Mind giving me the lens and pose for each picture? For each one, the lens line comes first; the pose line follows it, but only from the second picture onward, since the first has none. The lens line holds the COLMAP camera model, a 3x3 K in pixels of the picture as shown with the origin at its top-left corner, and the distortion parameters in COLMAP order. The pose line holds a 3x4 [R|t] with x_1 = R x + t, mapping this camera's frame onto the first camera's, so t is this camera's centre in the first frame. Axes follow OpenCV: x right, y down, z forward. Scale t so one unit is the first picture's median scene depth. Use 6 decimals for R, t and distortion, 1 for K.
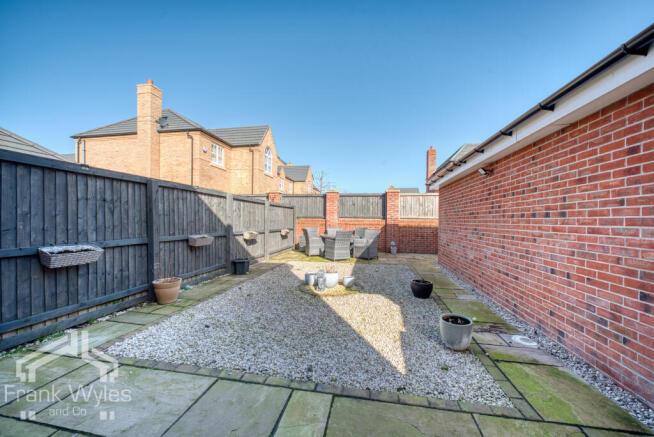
lens RADIAL K [[246.5, 0, 327.2], [0, 246.5, 221.7], [0, 0, 1]] dist [-0.003777, -0.000259]
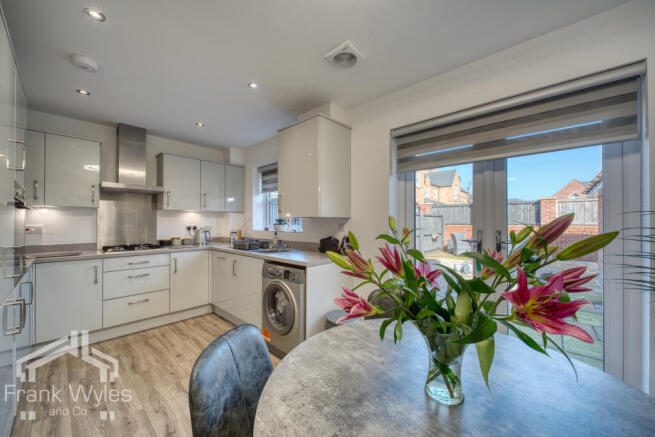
lens RADIAL K [[246.8, 0, 328.9], [0, 246.8, 220.2], [0, 0, 1]] dist [-0.003777, -0.000259]
pose [[0.852225, -0.012418, -0.523029, 0.025751], [0.000300, 0.999730, -0.023247, -0.009584], [0.523176, 0.019654, 0.851998, -0.344166]]
